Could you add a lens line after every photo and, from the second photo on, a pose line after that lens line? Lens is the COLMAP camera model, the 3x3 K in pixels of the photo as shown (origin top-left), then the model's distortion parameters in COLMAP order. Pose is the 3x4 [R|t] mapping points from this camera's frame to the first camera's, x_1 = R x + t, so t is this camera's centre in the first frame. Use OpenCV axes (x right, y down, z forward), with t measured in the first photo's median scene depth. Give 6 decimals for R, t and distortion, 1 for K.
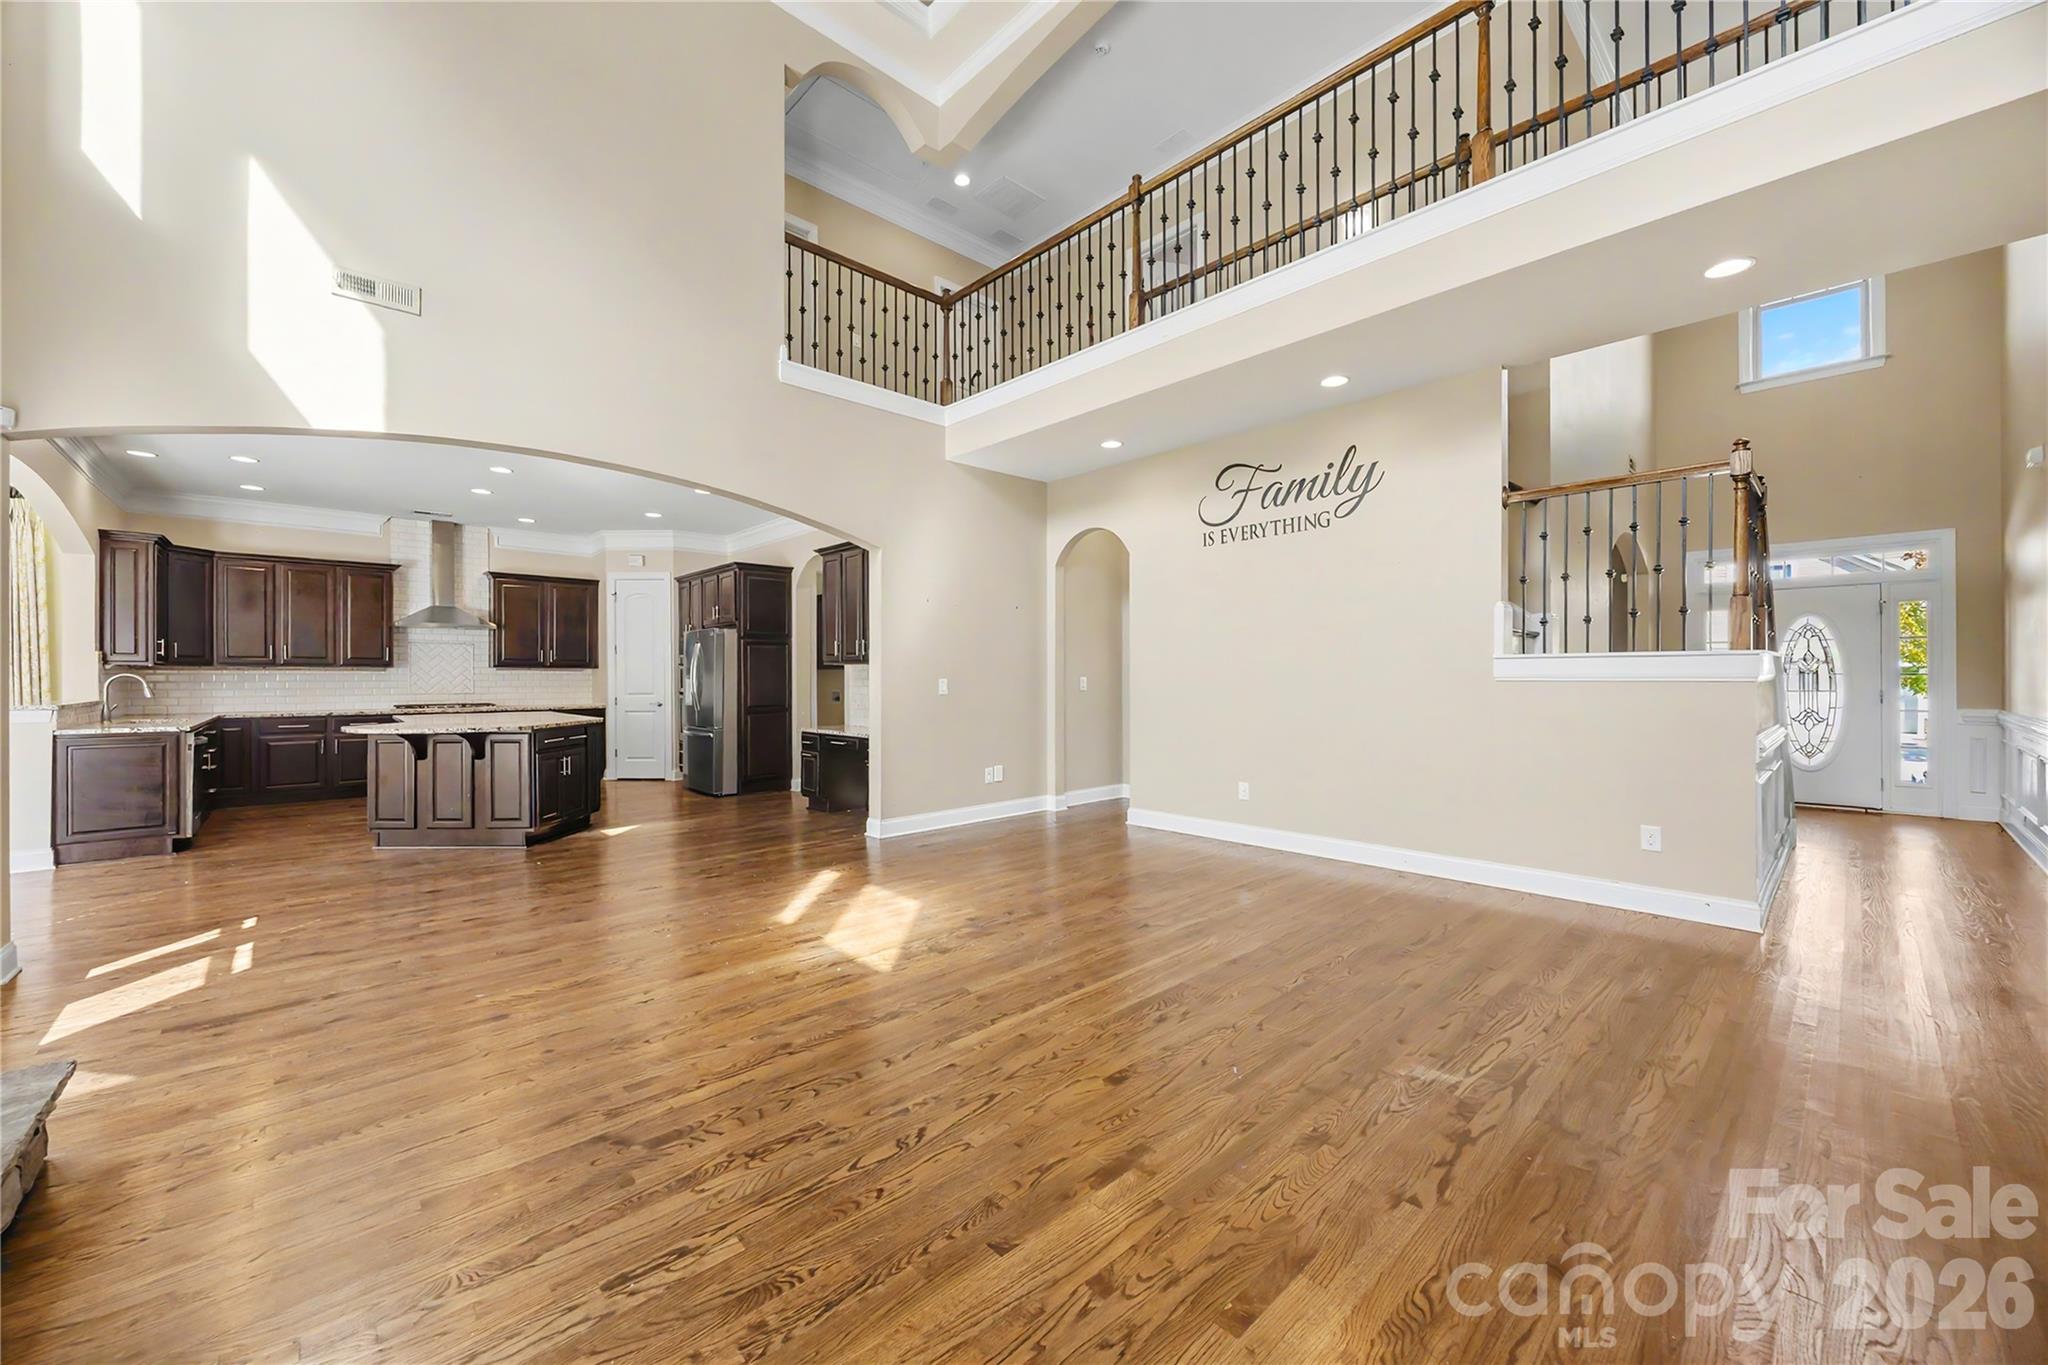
lens RADIAL K [[793.7, 0, 1031.6], [0, 793.7, 674.0], [0, 0, 1]] dist [-0.003025, 0.000341]
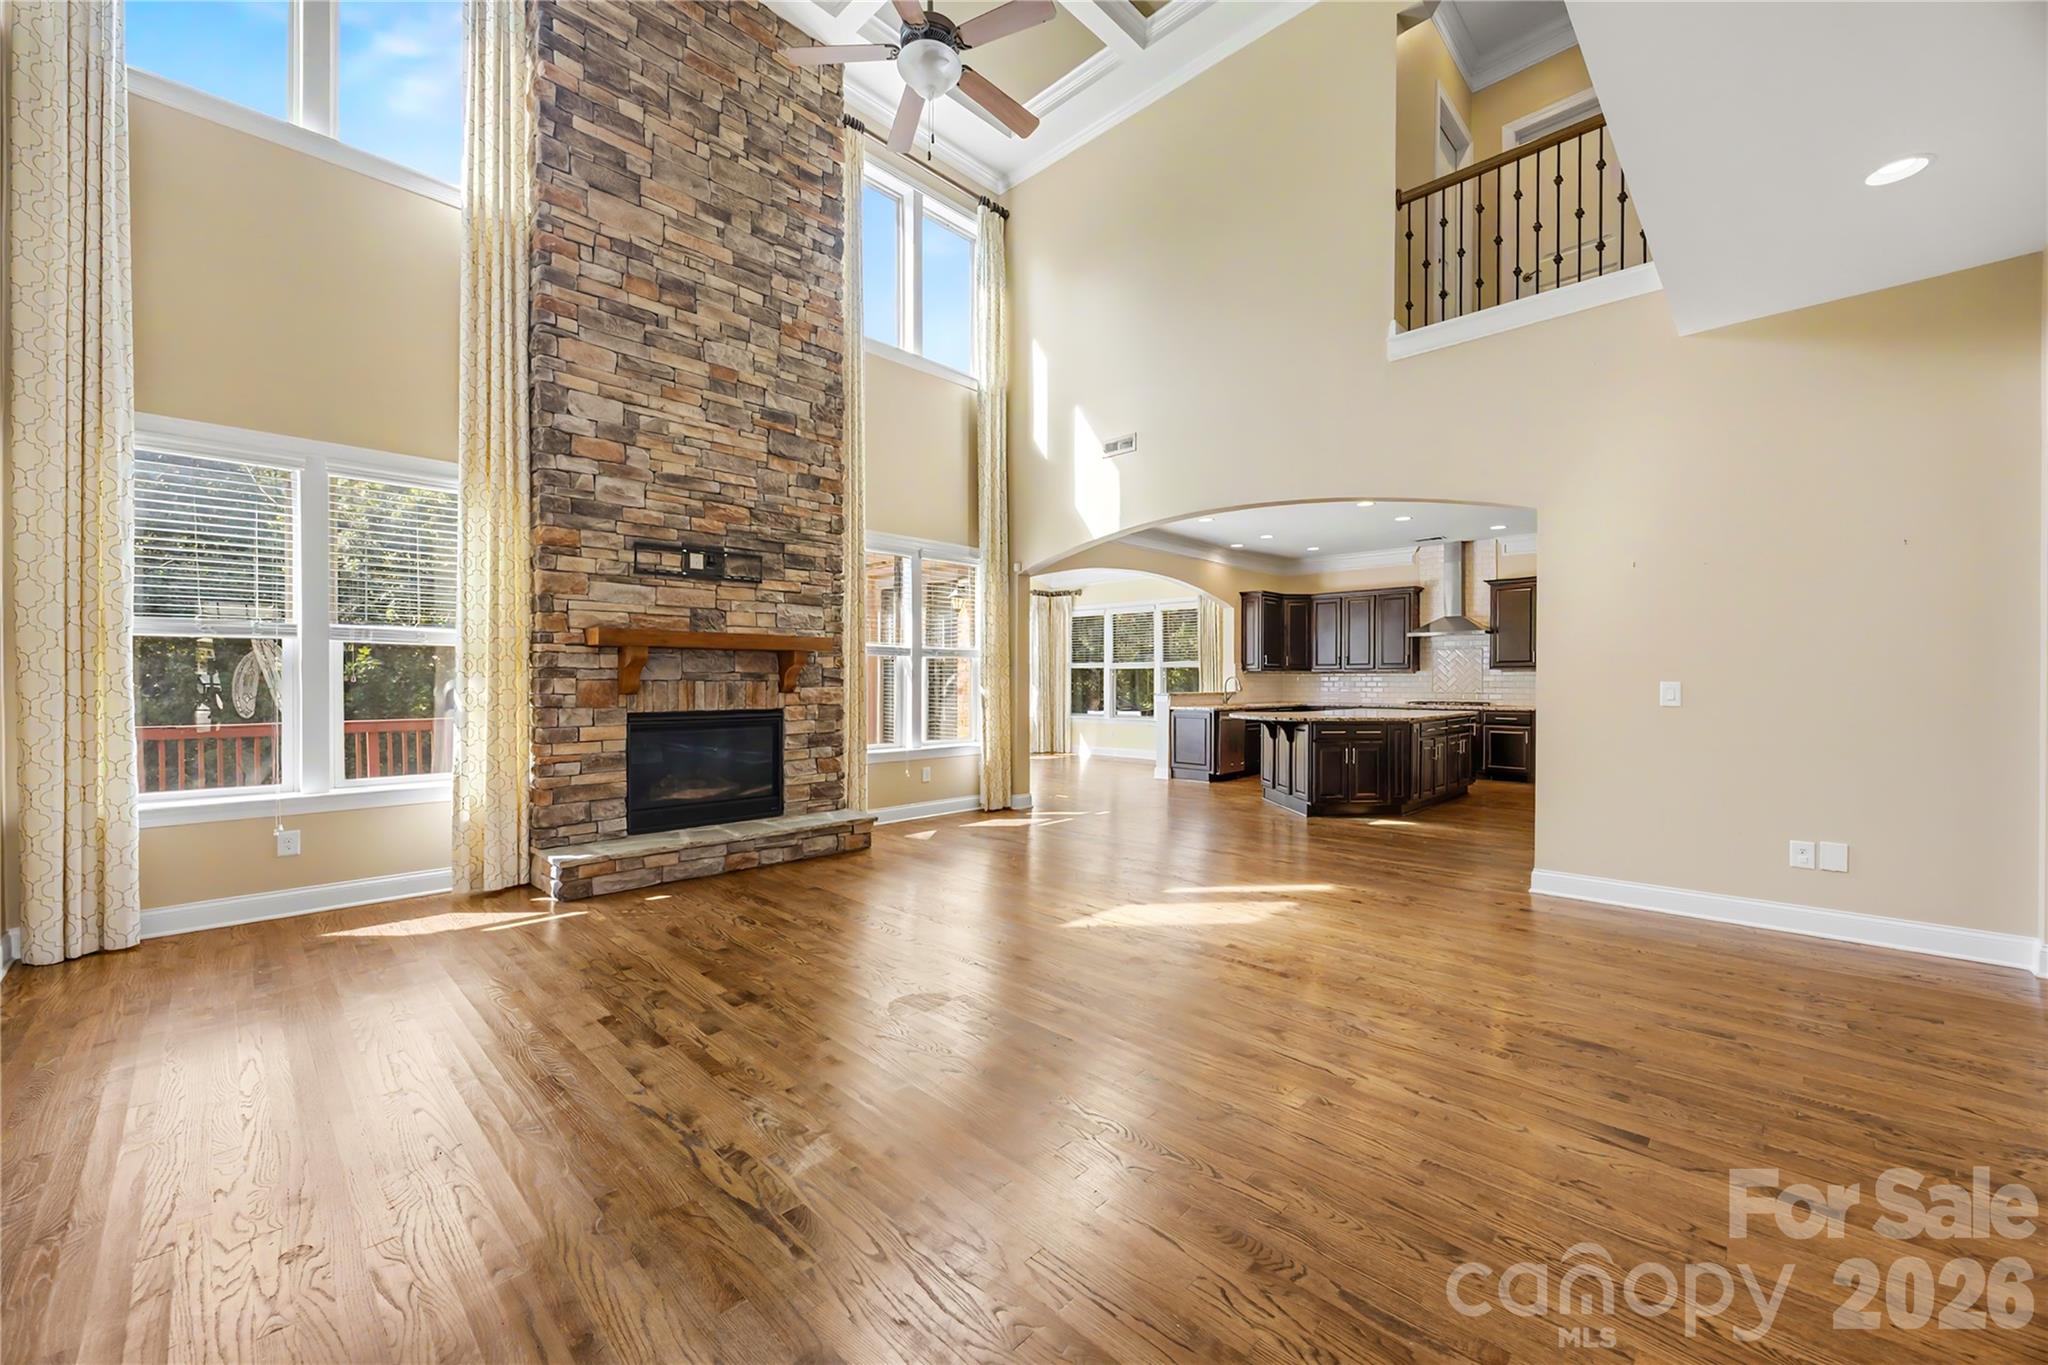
lens RADIAL K [[793.7, 0, 1020.4], [0, 793.7, 679.7], [0, 0, 1]] dist [-0.003025, 0.000341]
pose [[0.032160, 0.002278, -0.999480, 0.409192], [0.002304, 0.999995, 0.002353, 0.001240], [0.999480, -0.002378, 0.032154, 0.363578]]
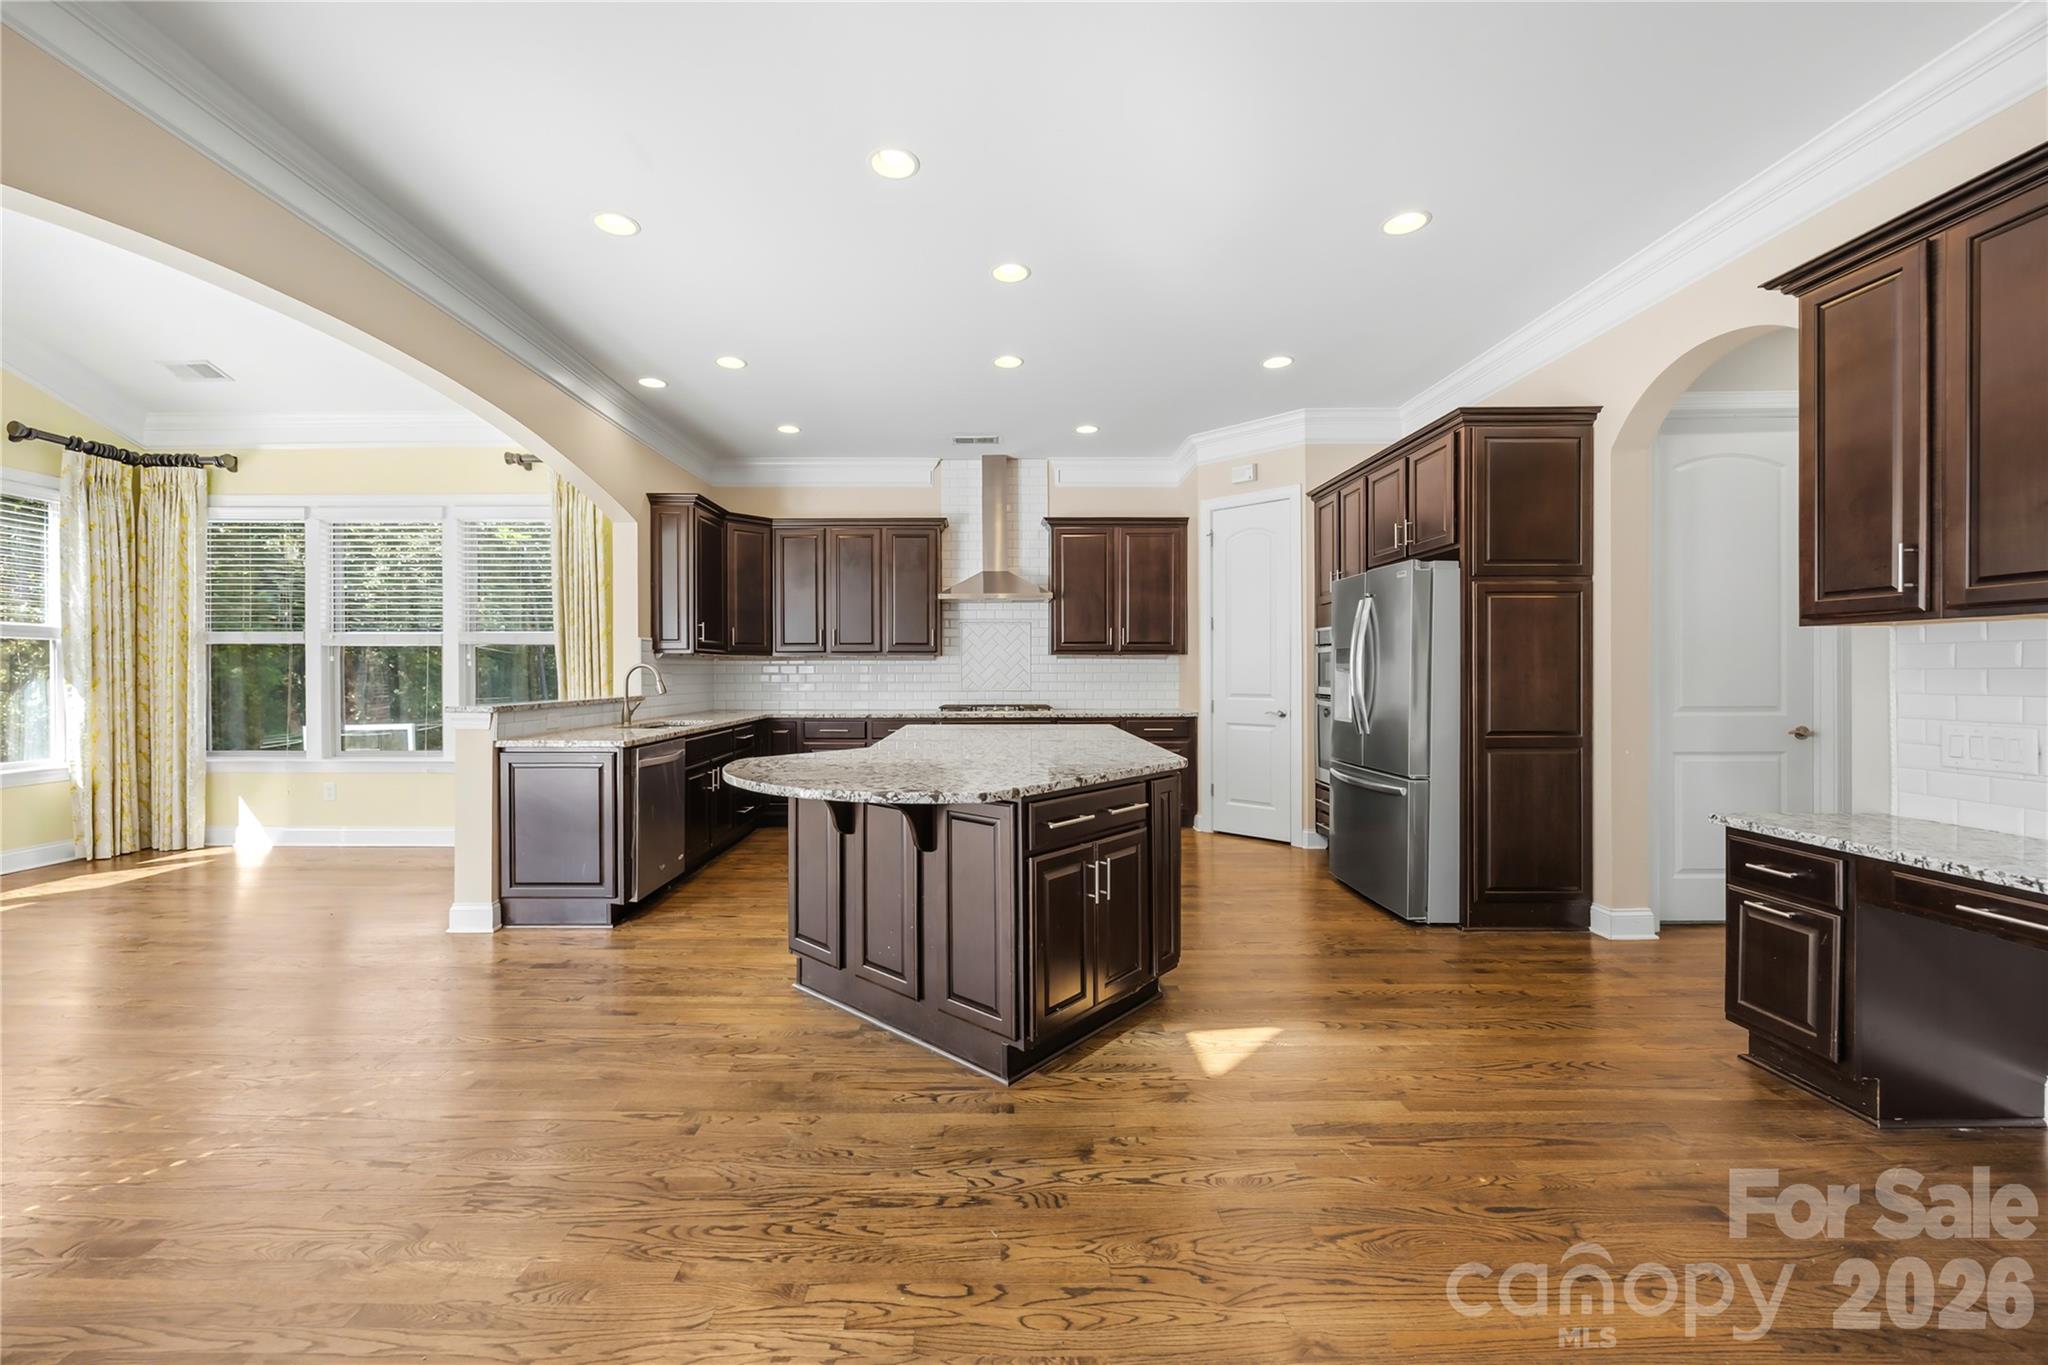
lens RADIAL K [[793.7, 0, 970.5], [0, 793.7, 676.5], [0, 0, 1]] dist [-0.003025, 0.000341]
pose [[0.711799, 0.005480, -0.702361, -0.259141], [0.002766, 0.999940, 0.010606, 0.004049], [0.702377, -0.009492, 0.711742, 0.493704]]
